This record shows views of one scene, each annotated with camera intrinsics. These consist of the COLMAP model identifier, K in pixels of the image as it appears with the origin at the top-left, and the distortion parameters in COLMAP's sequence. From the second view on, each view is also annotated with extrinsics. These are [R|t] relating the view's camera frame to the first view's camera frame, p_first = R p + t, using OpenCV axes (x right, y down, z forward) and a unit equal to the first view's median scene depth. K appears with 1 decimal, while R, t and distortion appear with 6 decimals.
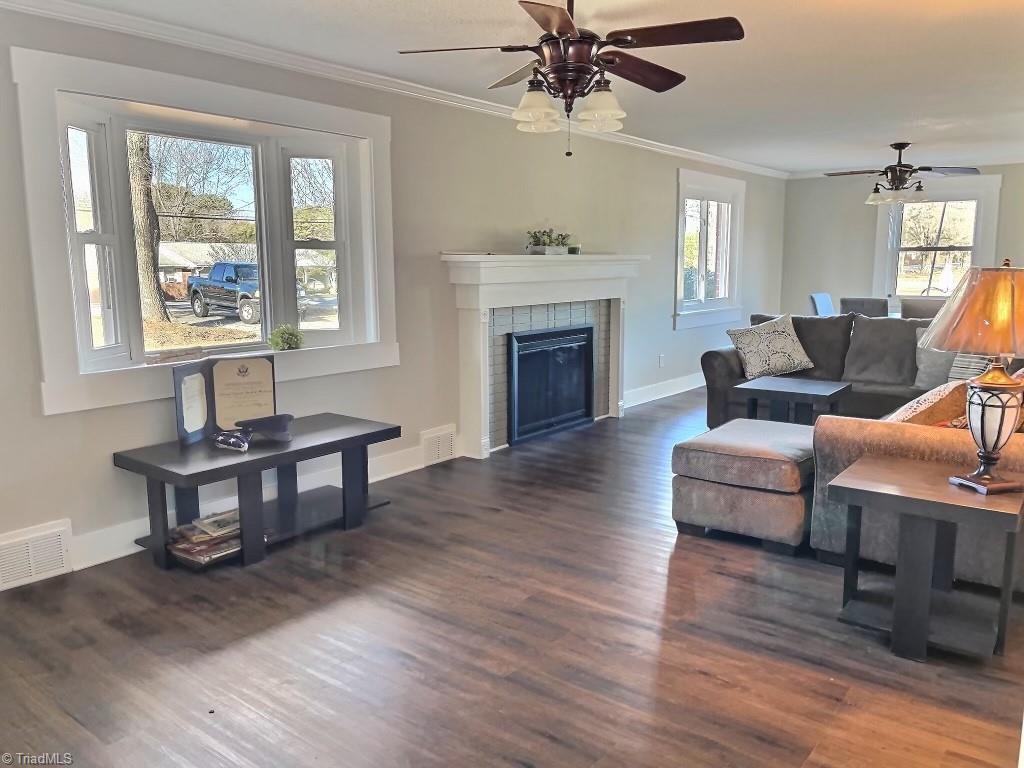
lens RADIAL K [[774.1, 0, 512.0], [0, 774.1, 384.0], [0, 0, 1]] dist [0.074027, -0.101114]
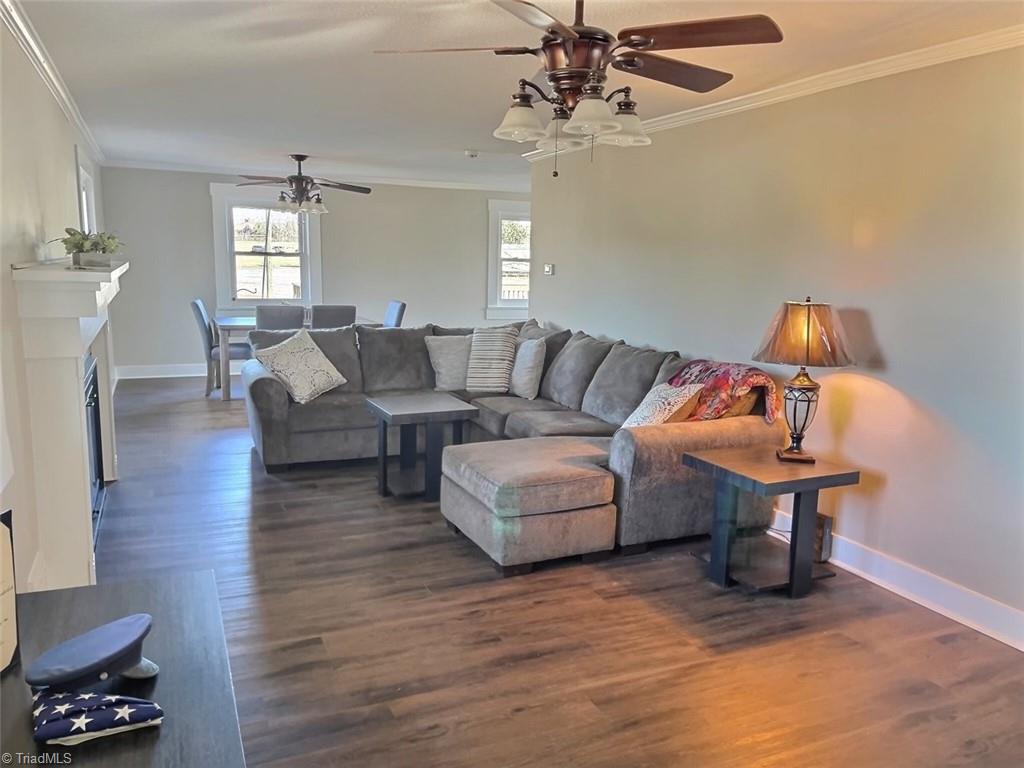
lens RADIAL K [[774.1, 0, 512.0], [0, 774.1, 384.0], [0, 0, 1]] dist [0.074027, -0.101114]
pose [[0.468800, -0.124312, 0.874513, -0.633928], [0.109134, 0.990613, 0.082312, -0.129926], [-0.876537, 0.056851, 0.477966, 0.582468]]
